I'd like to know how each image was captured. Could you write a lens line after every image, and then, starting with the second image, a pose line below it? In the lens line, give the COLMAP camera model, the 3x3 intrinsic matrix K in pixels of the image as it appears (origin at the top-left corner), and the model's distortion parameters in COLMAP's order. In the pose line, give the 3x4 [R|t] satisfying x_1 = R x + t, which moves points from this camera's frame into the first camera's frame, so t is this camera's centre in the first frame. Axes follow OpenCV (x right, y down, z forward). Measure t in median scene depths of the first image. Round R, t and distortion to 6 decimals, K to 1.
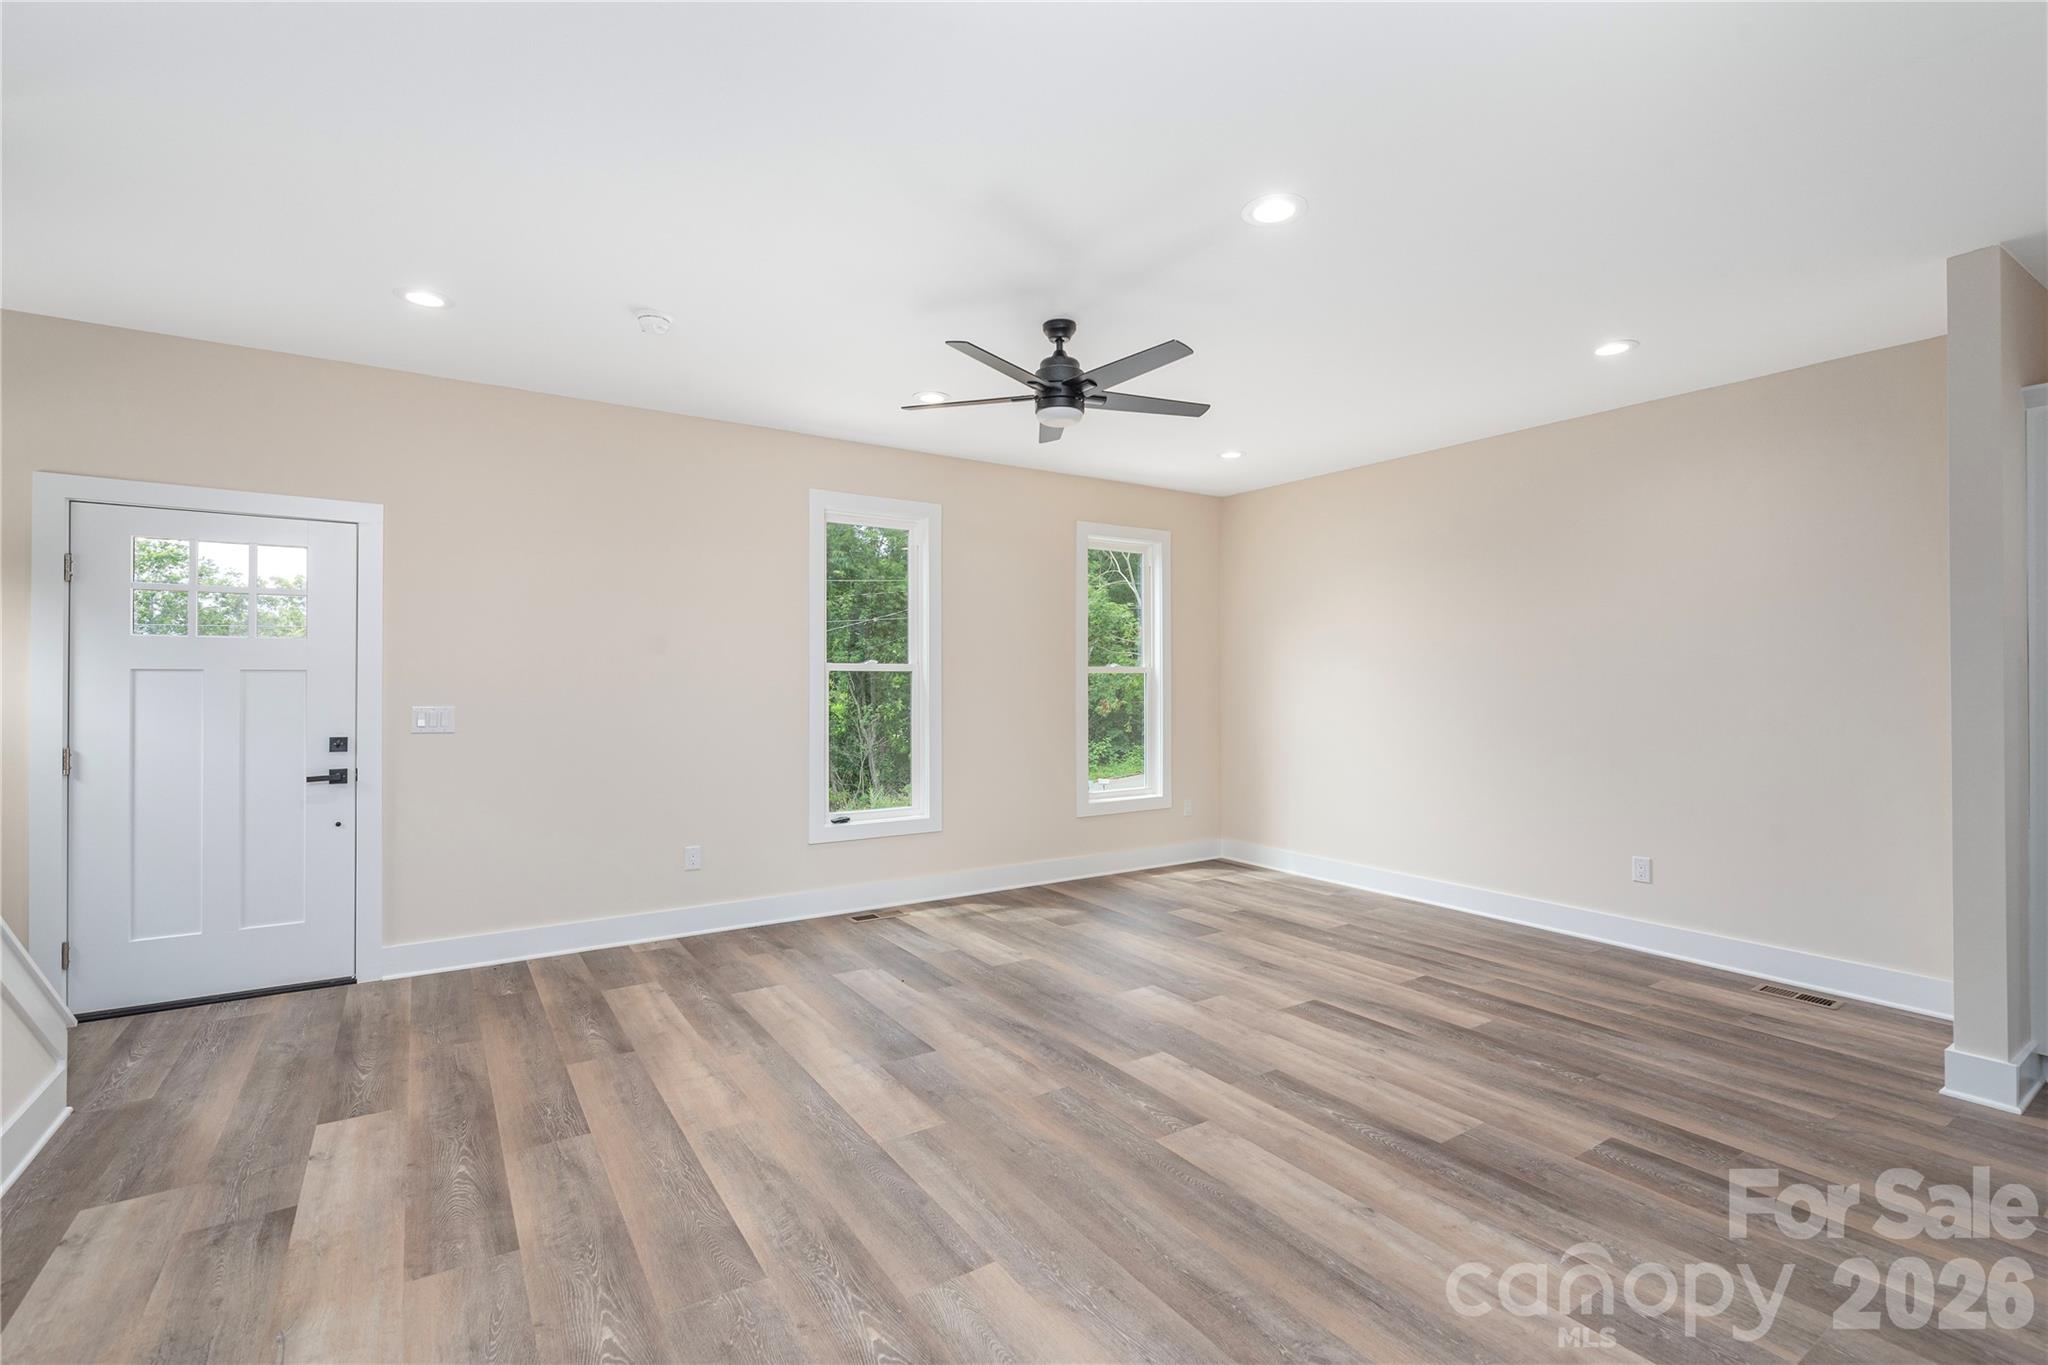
lens RADIAL K [[911.2, 0, 1024.0], [0, 911.2, 682.5], [0, 0, 1]] dist [-0.000062, -0.000421]
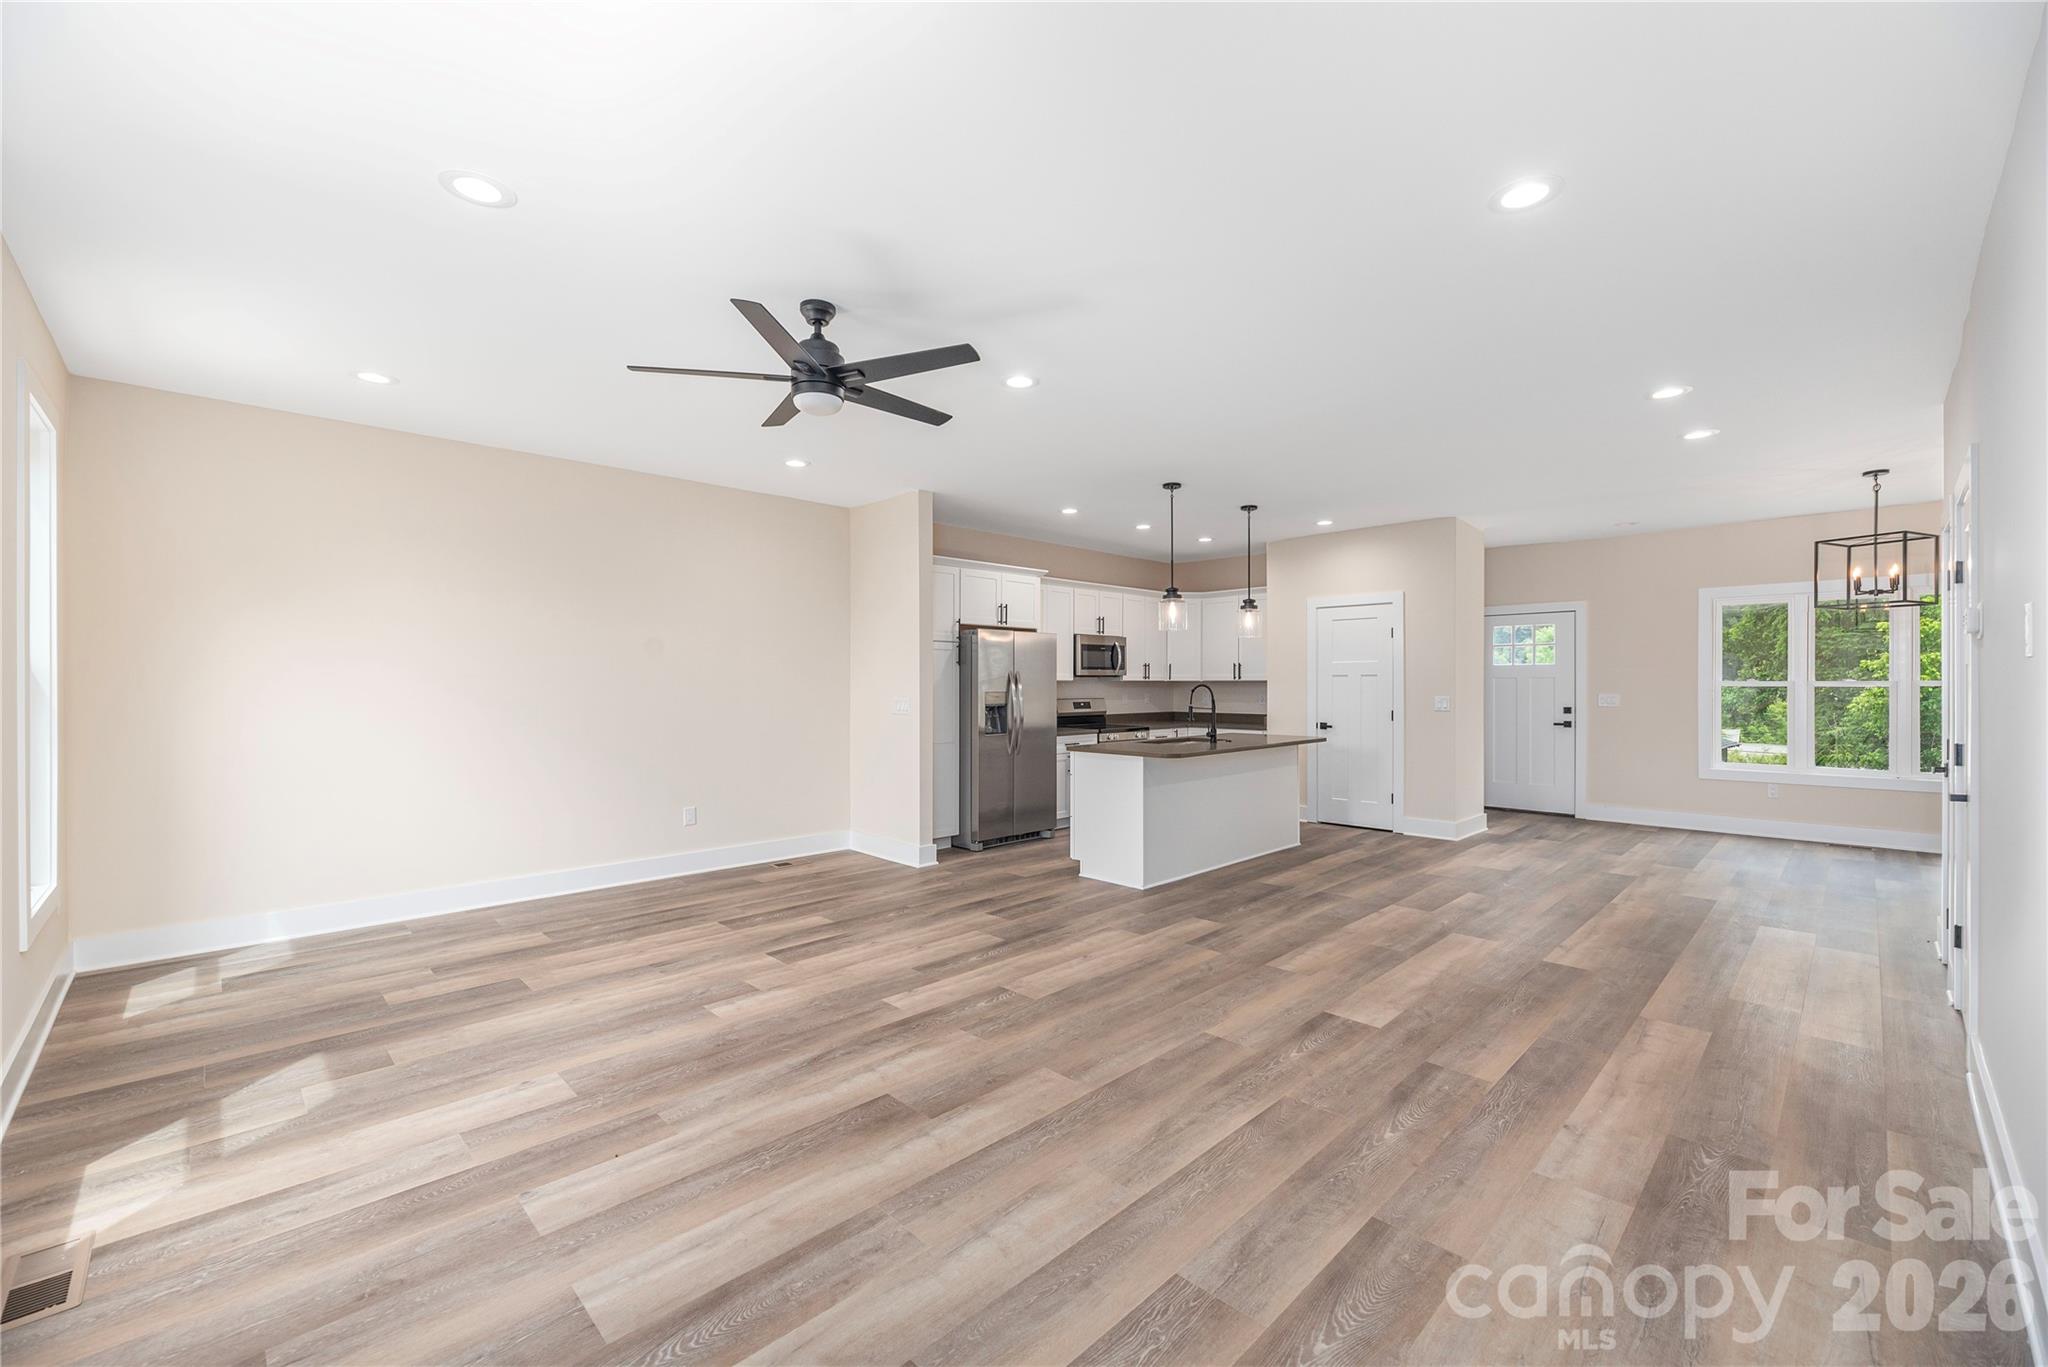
lens RADIAL K [[835.9, 0, 1024.0], [0, 835.9, 683.5], [0, 0, 1]] dist [-0.002579, 0.000319]
pose [[-0.193946, -0.001959, 0.981010, -0.861577], [-0.000126, 0.999998, 0.001972, 0.000900], [-0.981012, 0.000259, -0.193946, 0.958072]]
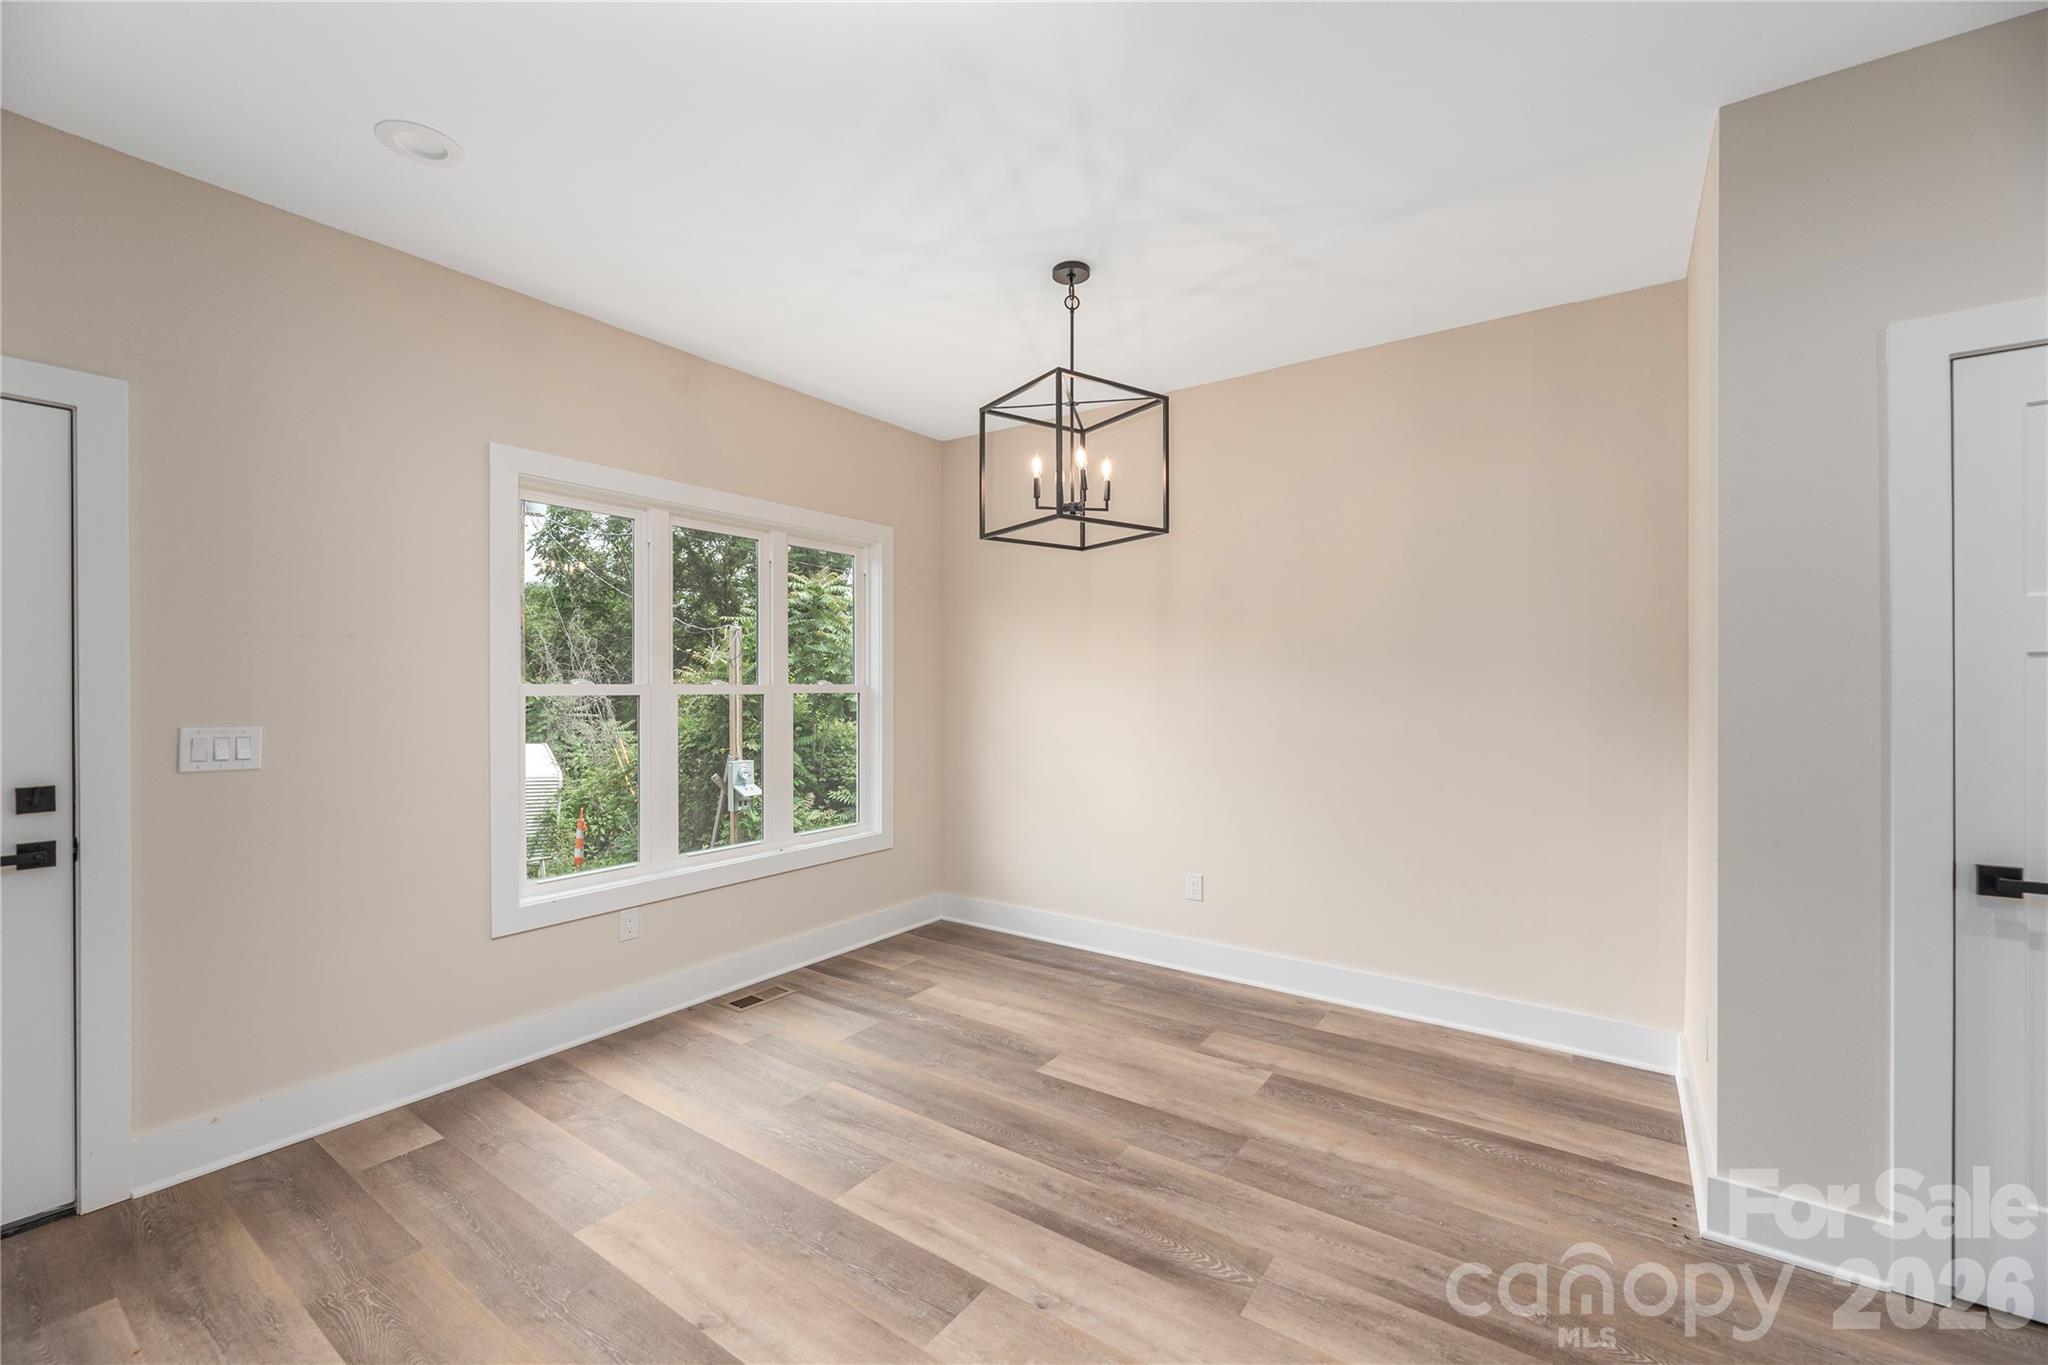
lens RADIAL K [[835.9, 0, 1024.0], [0, 835.9, 682.5], [0, 0, 1]] dist [-0.002579, 0.000319]
pose [[-0.933660, 0.000500, -0.358161, 0.699298], [0.000536, 1.000000, -0.000002, -0.001551], [0.358161, -0.000194, -0.933660, -0.194538]]
